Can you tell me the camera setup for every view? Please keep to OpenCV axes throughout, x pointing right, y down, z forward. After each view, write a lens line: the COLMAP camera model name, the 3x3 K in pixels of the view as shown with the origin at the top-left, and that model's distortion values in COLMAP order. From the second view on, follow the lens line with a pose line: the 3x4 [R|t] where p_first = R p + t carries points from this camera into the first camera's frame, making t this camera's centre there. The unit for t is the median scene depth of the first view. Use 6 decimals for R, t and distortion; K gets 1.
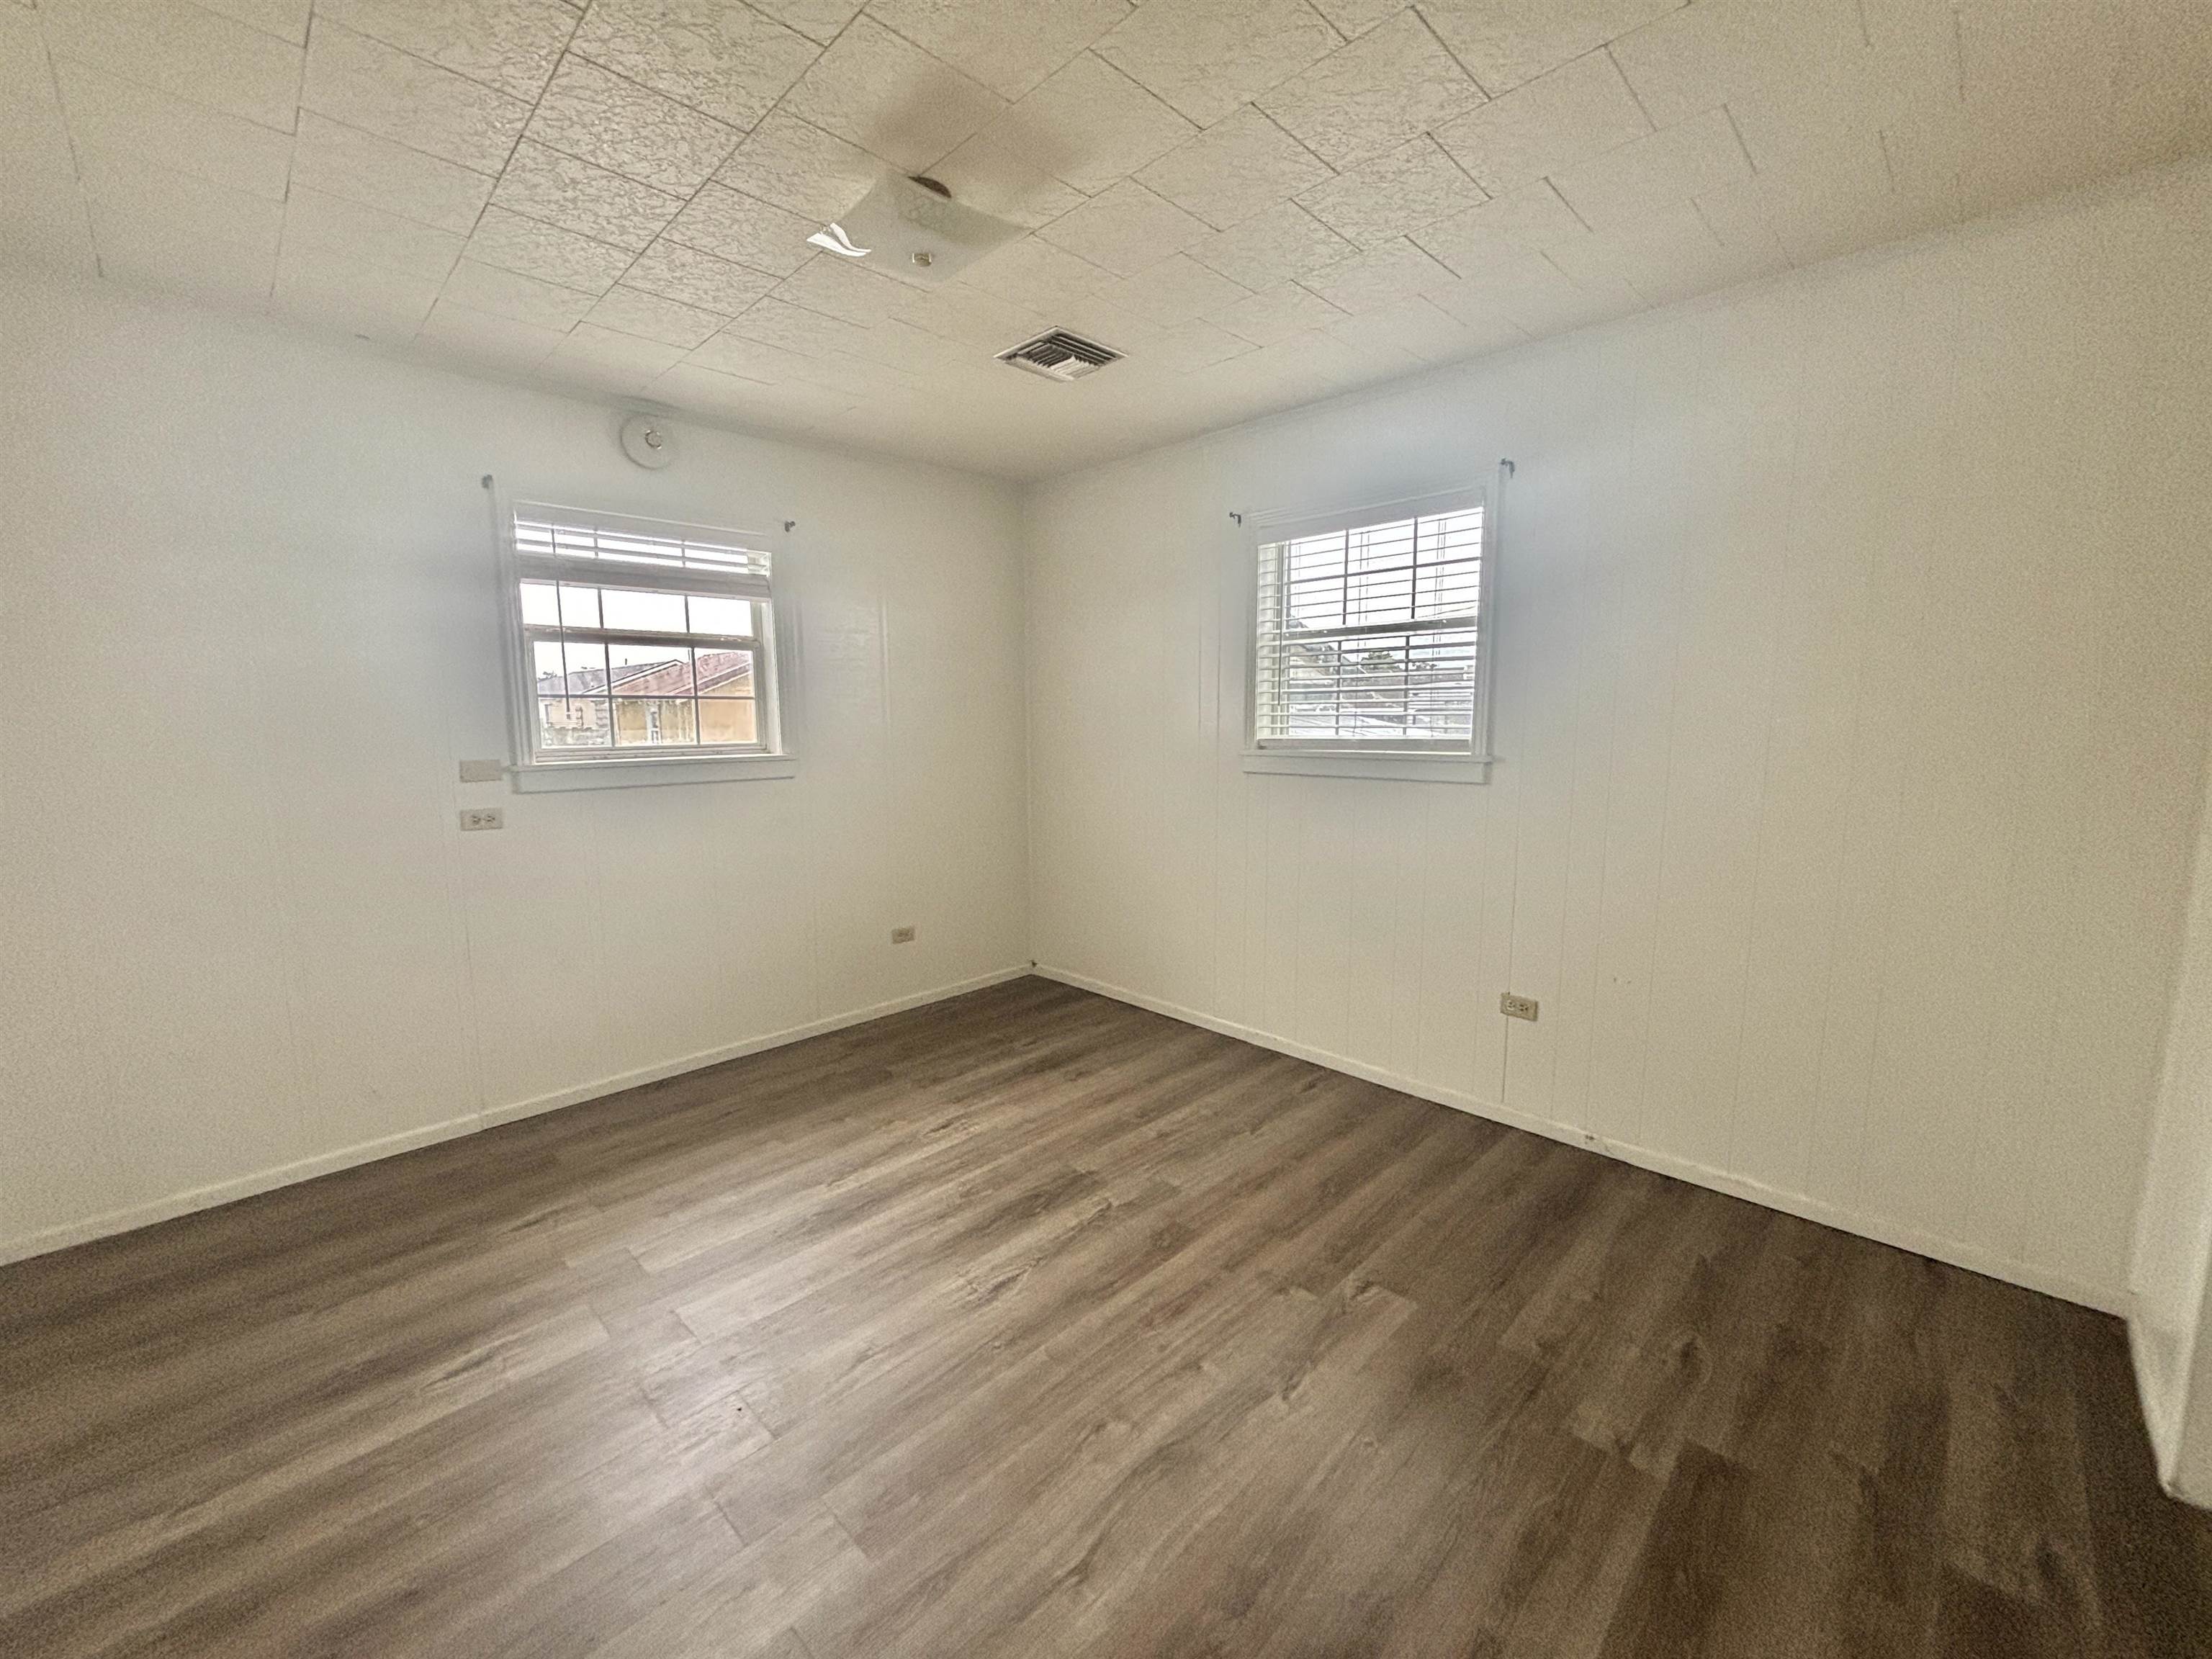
lens RADIAL K [[893.2, 0, 1103.2], [0, 893.2, 823.9], [0, 0, 1]] dist [0.022696, -0.017206]
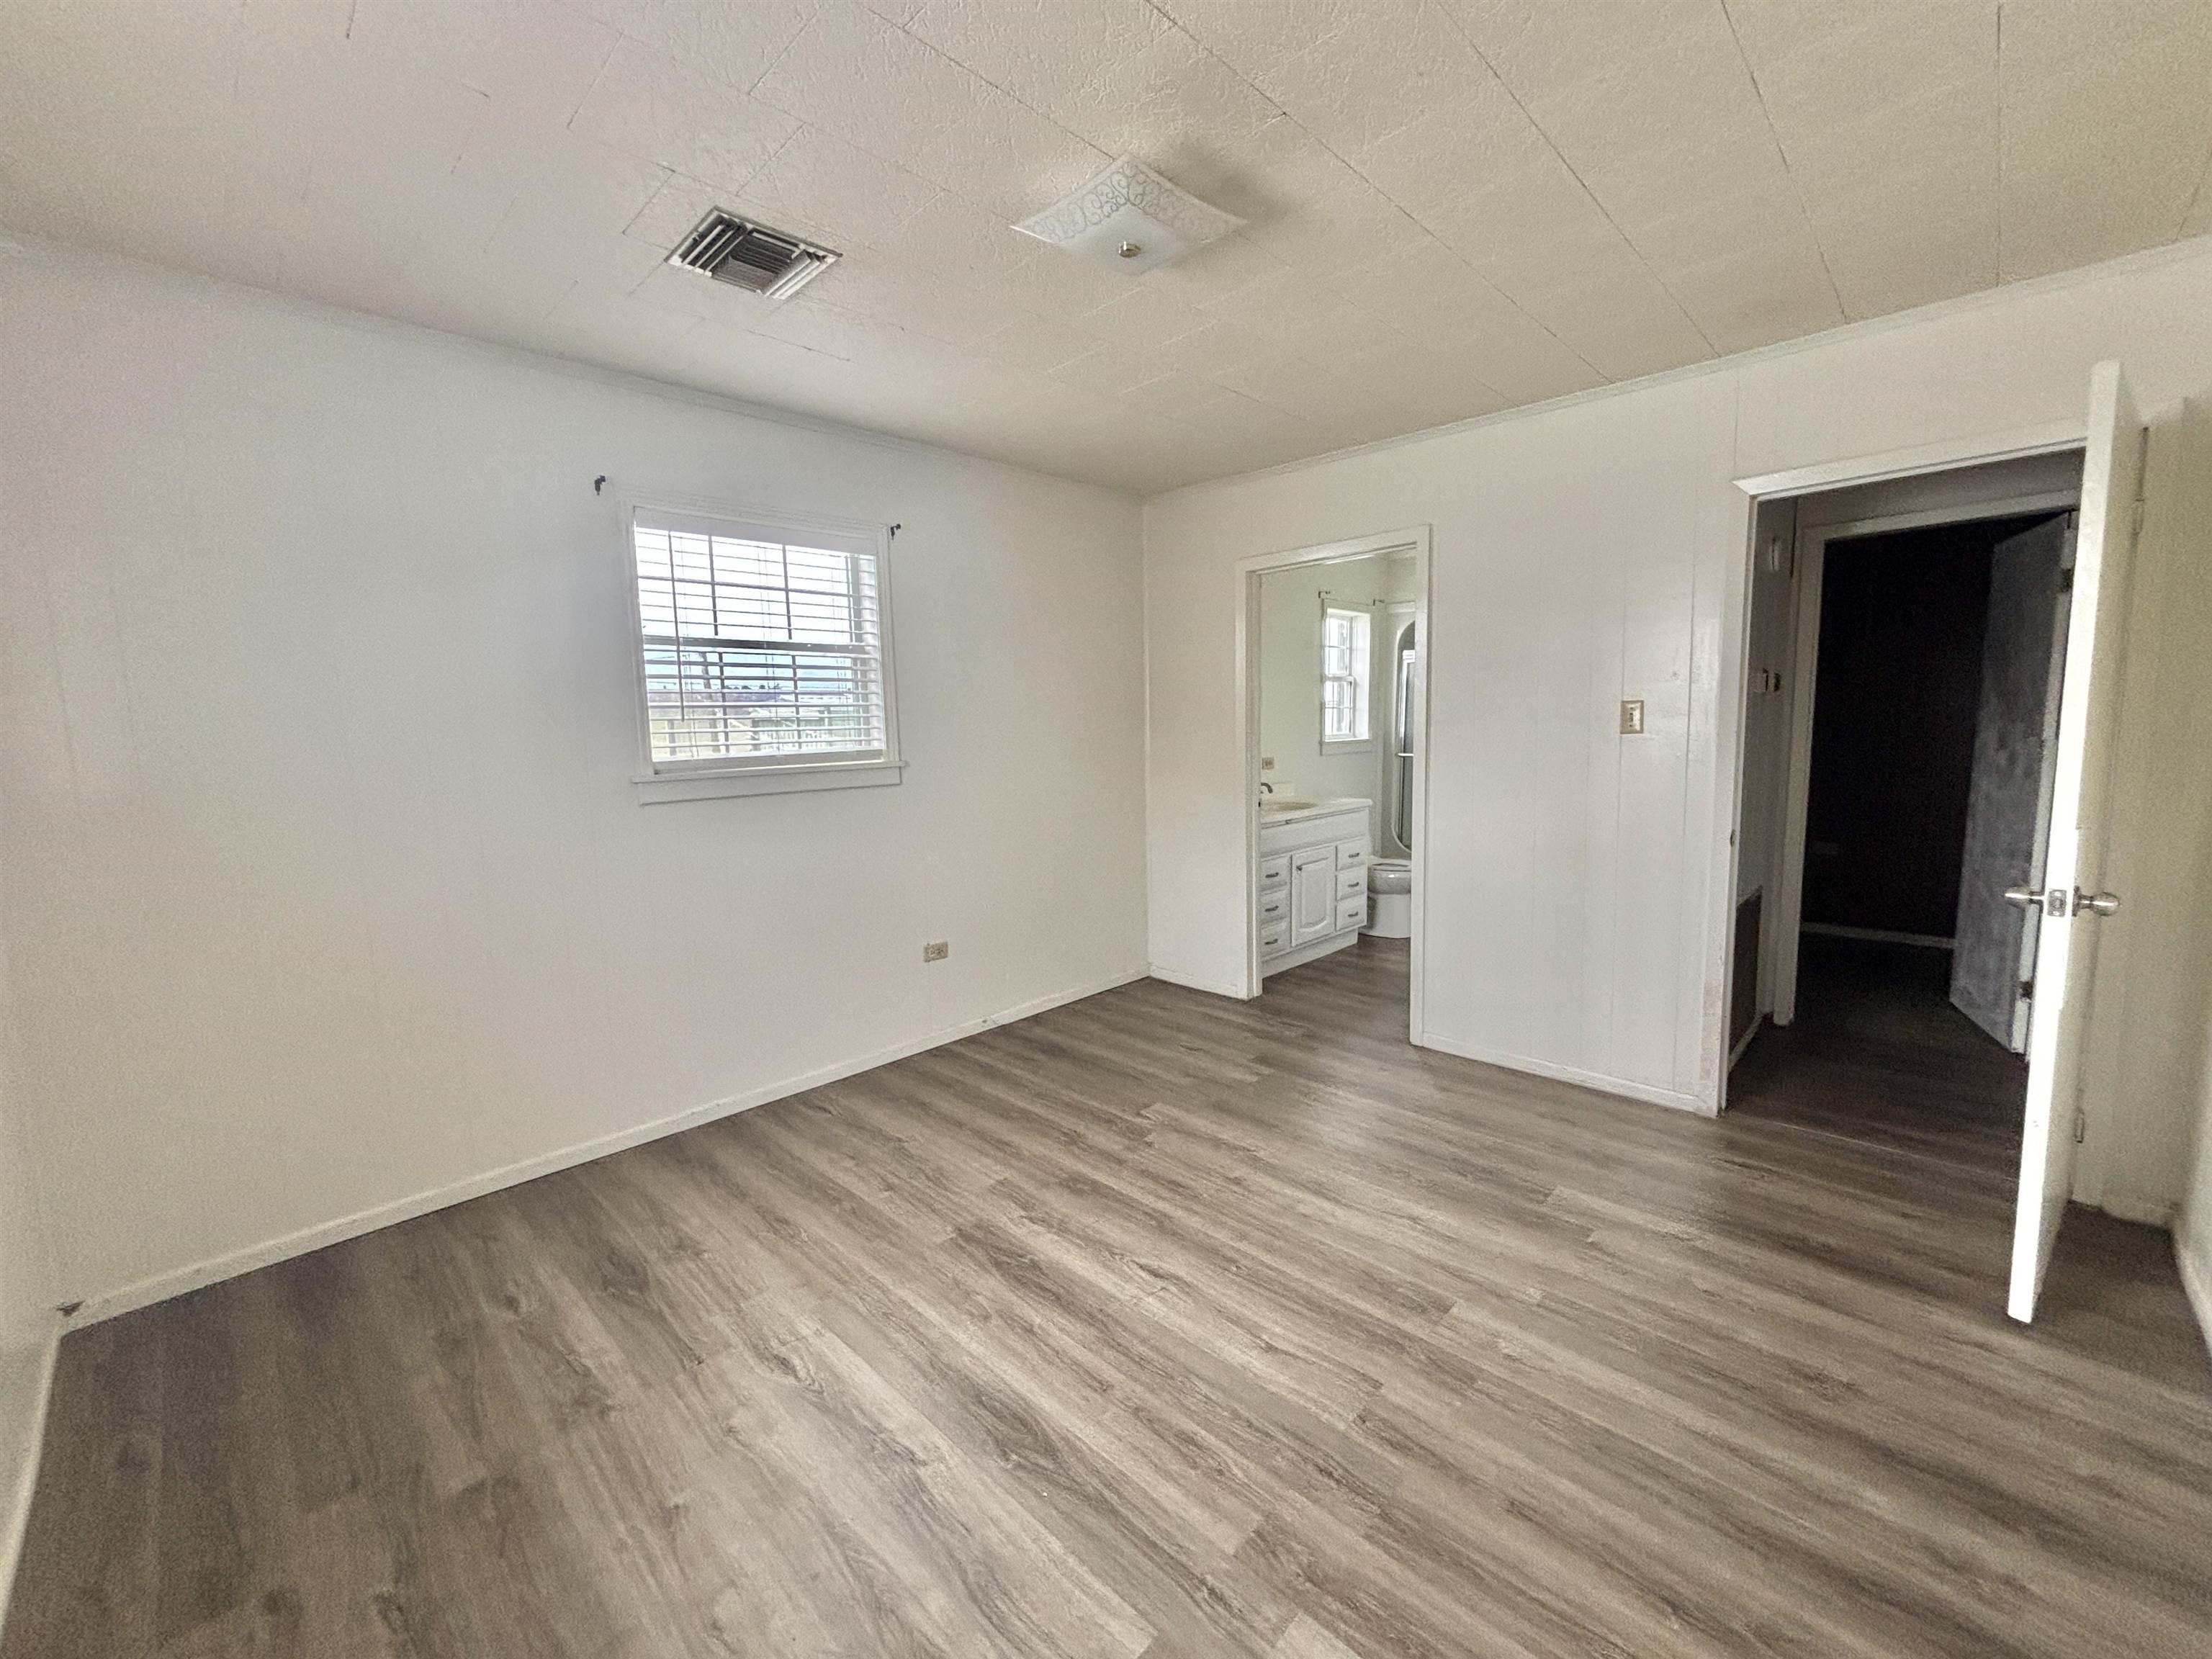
lens RADIAL K [[893.2, 0, 1103.2], [0, 893.2, 823.9], [0, 0, 1]] dist [0.022696, -0.017206]
pose [[-0.014773, -0.107119, 0.994136, -0.787184], [0.149593, 0.982818, 0.108123, -0.079820], [-0.988637, 0.150313, 0.001505, 0.716527]]
